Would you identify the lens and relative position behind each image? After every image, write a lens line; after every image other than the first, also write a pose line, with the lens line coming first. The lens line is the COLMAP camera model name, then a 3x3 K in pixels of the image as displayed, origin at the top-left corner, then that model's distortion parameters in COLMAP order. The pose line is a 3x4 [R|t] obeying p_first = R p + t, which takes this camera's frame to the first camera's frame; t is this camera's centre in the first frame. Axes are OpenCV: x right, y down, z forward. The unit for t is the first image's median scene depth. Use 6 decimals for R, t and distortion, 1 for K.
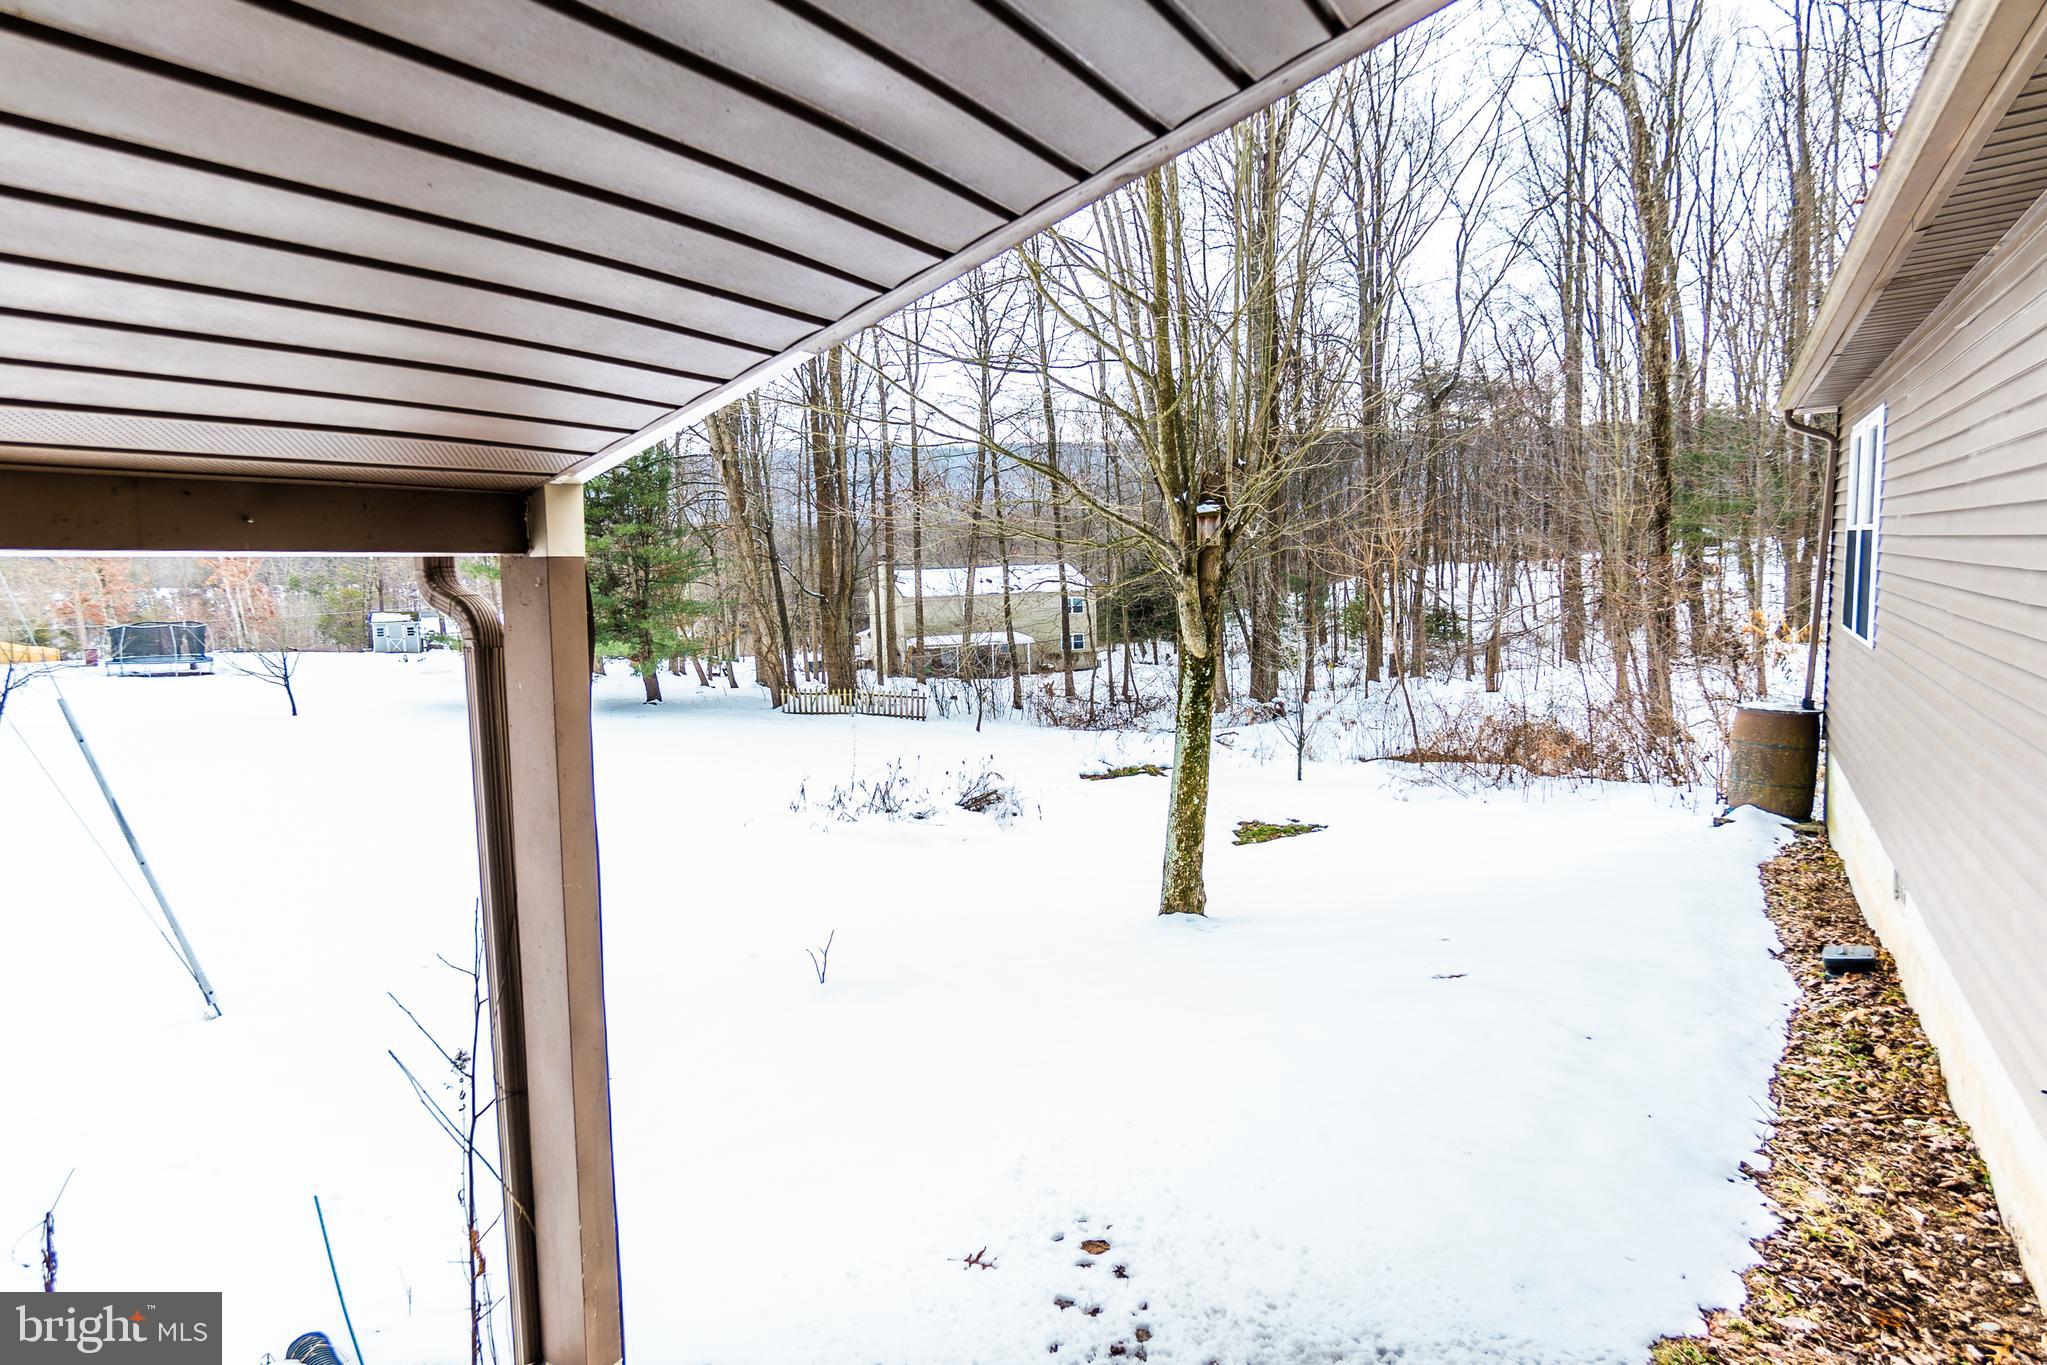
lens RADIAL K [[1131.1, 0, 1023.2], [0, 1131.1, 673.8], [0, 0, 1]] dist [0.005622, 0.001357]
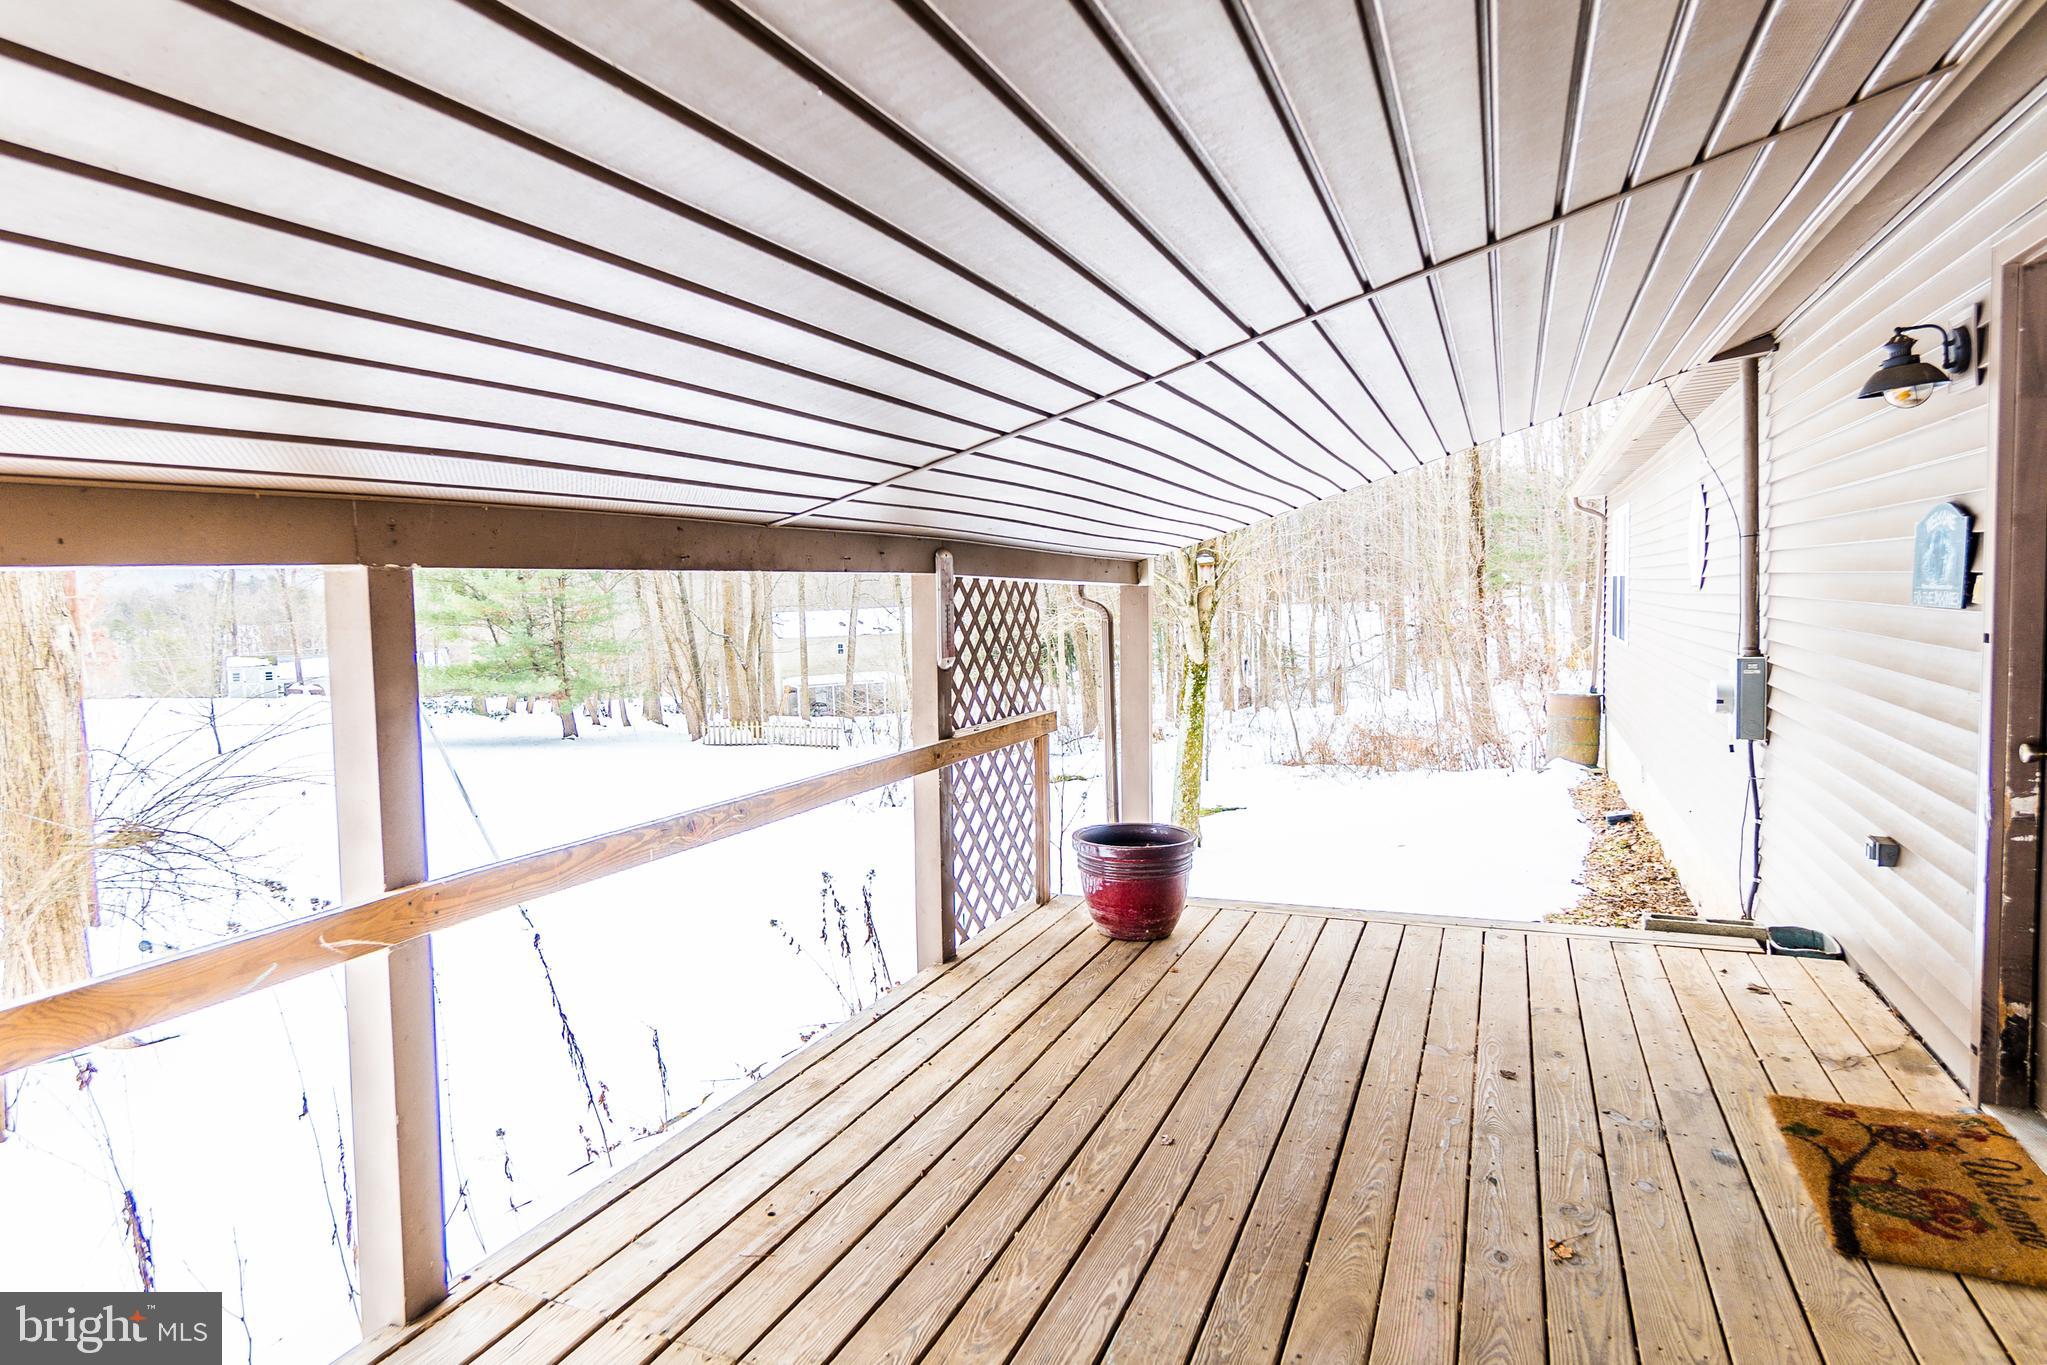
lens RADIAL K [[1131.1, 0, 1023.8], [0, 1131.1, 678.2], [0, 0, 1]] dist [0.005622, 0.001357]
pose [[0.989920, -0.011121, 0.141190, -0.139493], [0.015956, 0.999323, -0.033153, 0.024957], [-0.140726, 0.035072, 0.989427, -0.198432]]
